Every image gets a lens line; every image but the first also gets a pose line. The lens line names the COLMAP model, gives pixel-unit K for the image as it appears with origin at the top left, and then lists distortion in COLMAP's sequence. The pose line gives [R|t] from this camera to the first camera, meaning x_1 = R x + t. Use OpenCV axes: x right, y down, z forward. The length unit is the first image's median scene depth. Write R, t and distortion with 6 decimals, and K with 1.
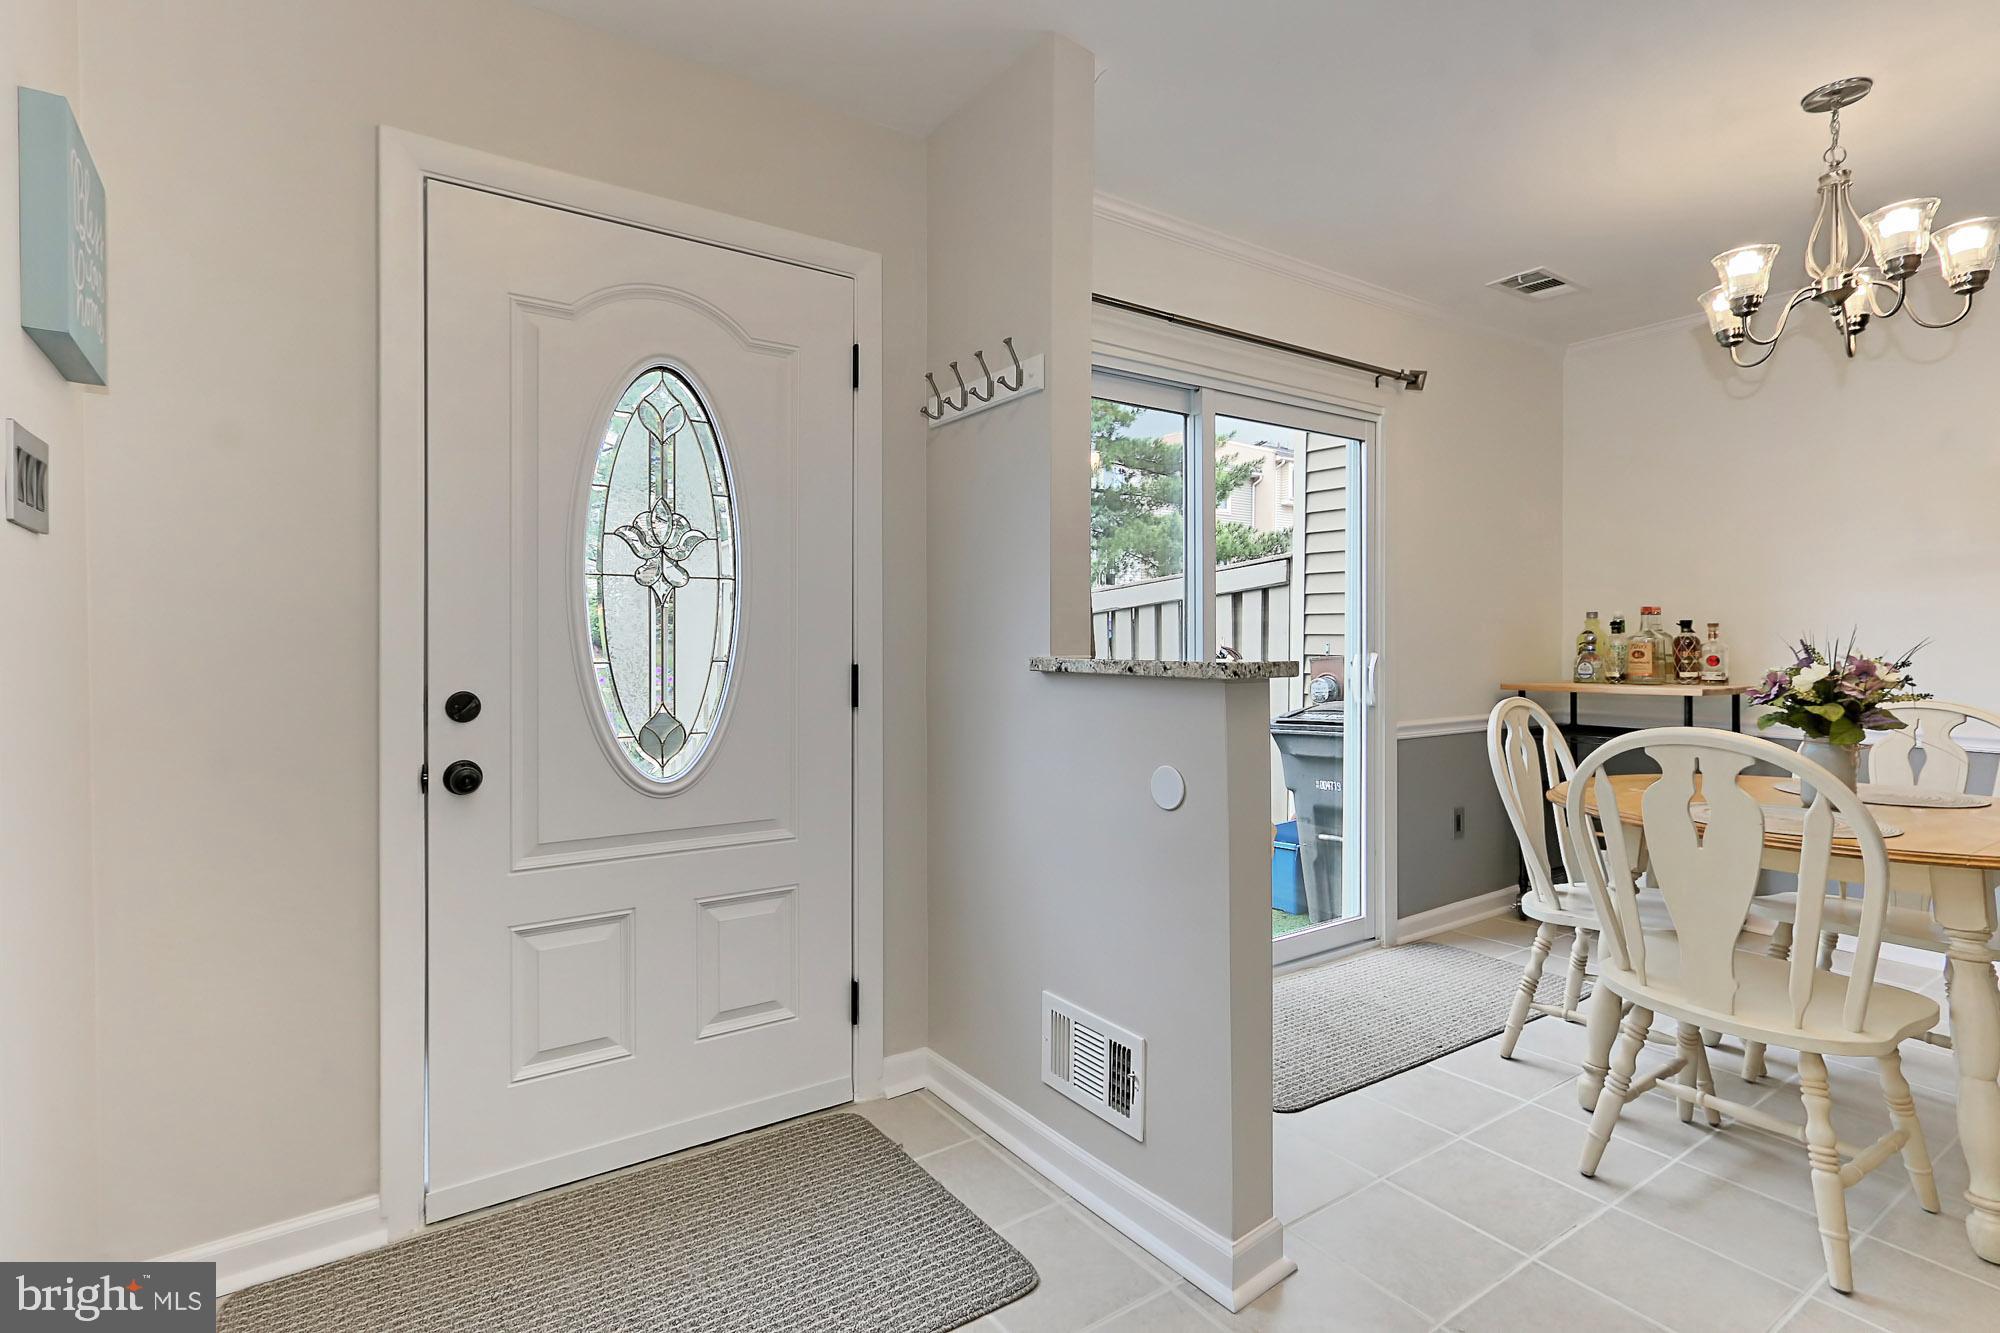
lens RADIAL K [[982.5, 0, 999.0], [0, 982.5, 631.6], [0, 0, 1]] dist [0.024890, 0.000055]
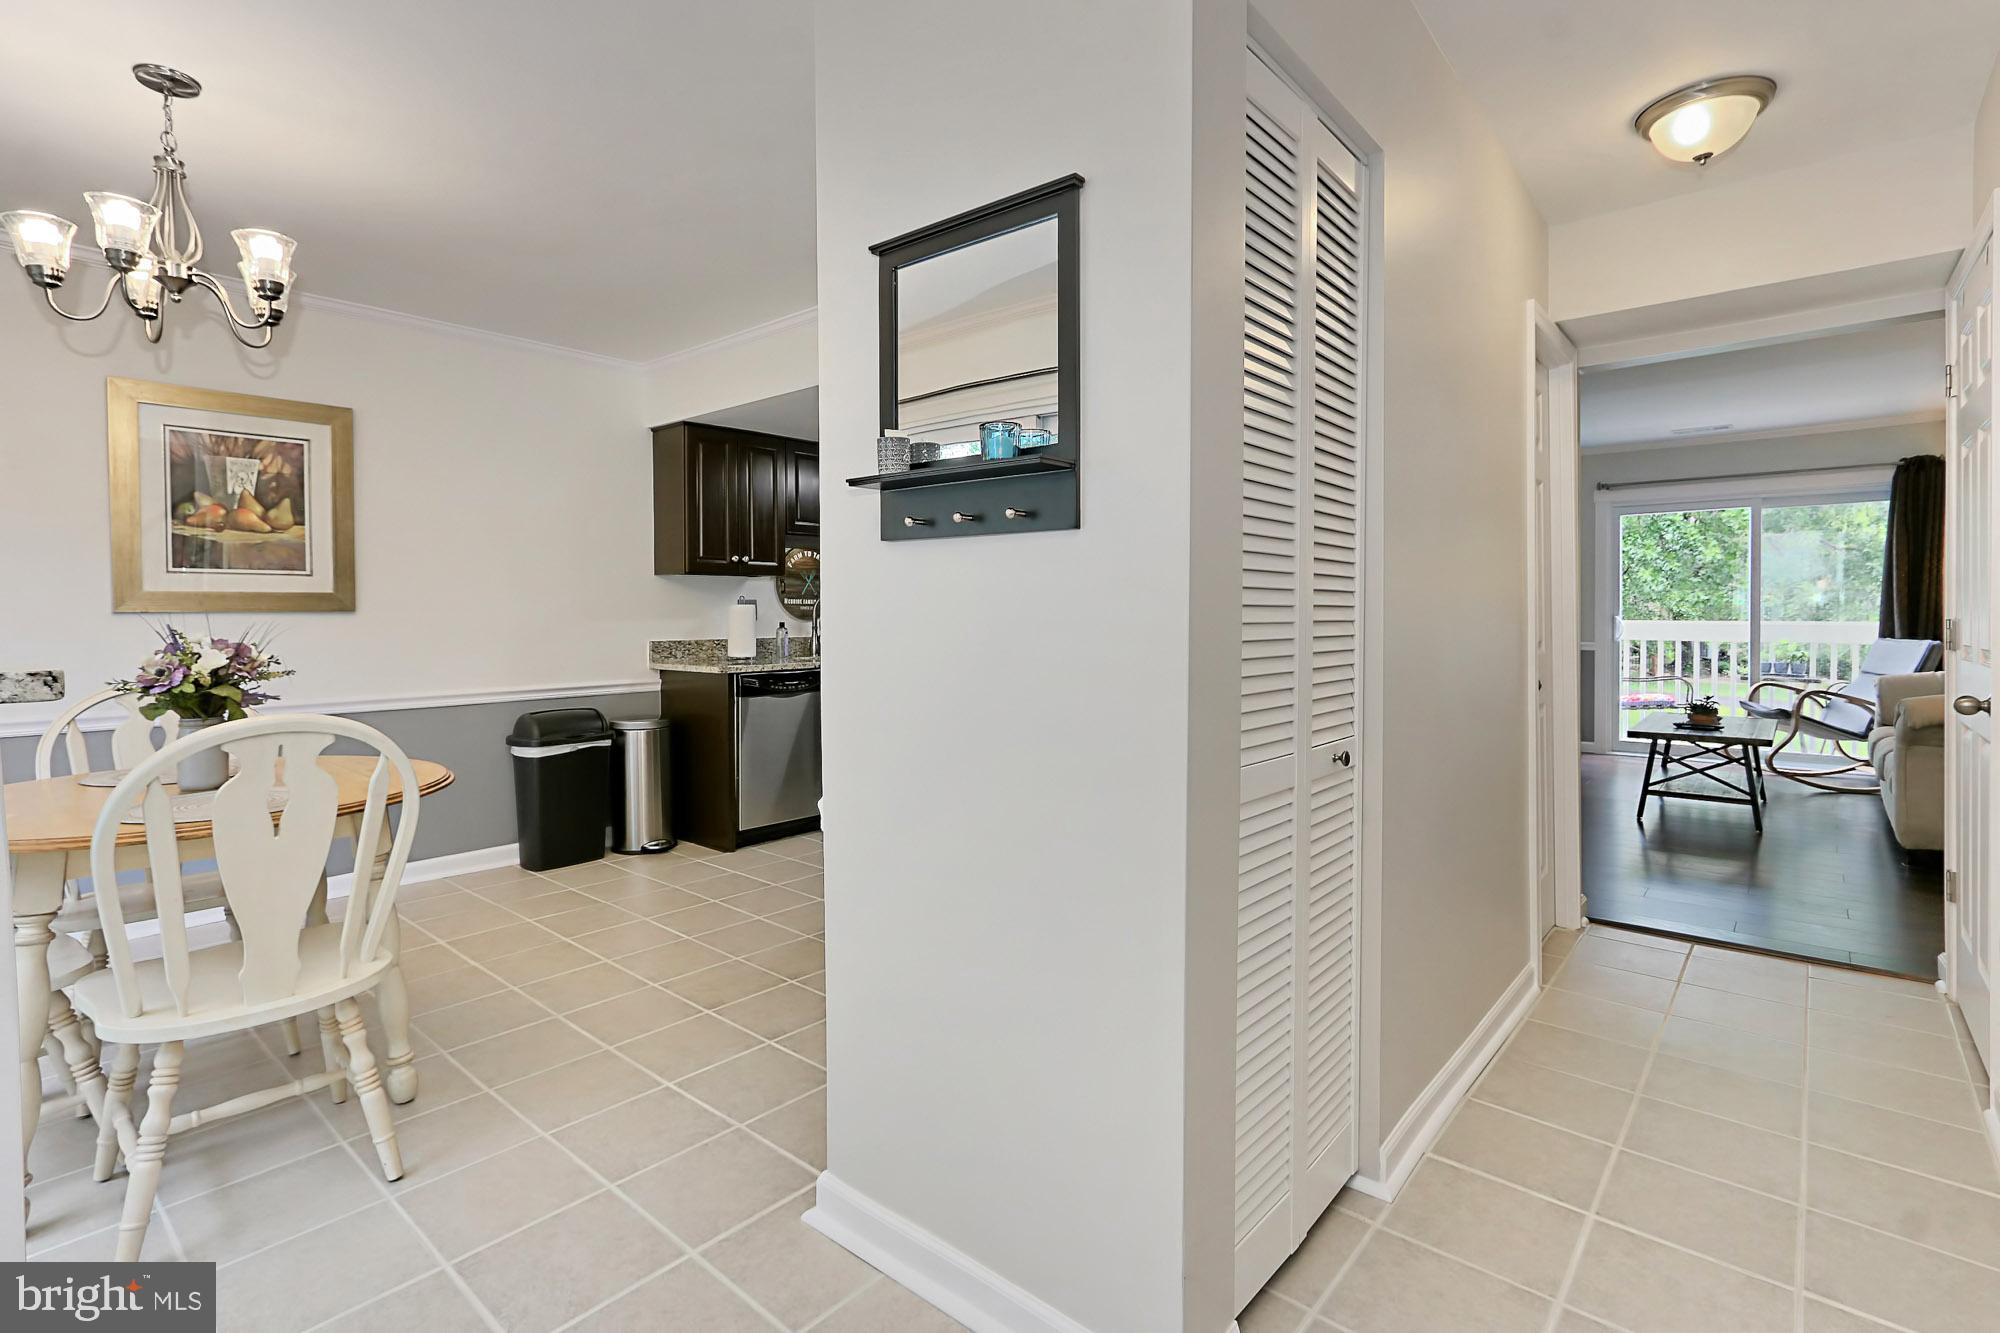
lens RADIAL K [[929.3, 0, 999.2], [0, 929.3, 624.1], [0, 0, 1]] dist [0.000394, 0.000202]
pose [[-0.254774, -0.008732, 0.966961, -0.284670], [0.004035, 0.999941, 0.010093, 0.002030], [-0.966992, 0.006473, -0.254724, 0.444874]]
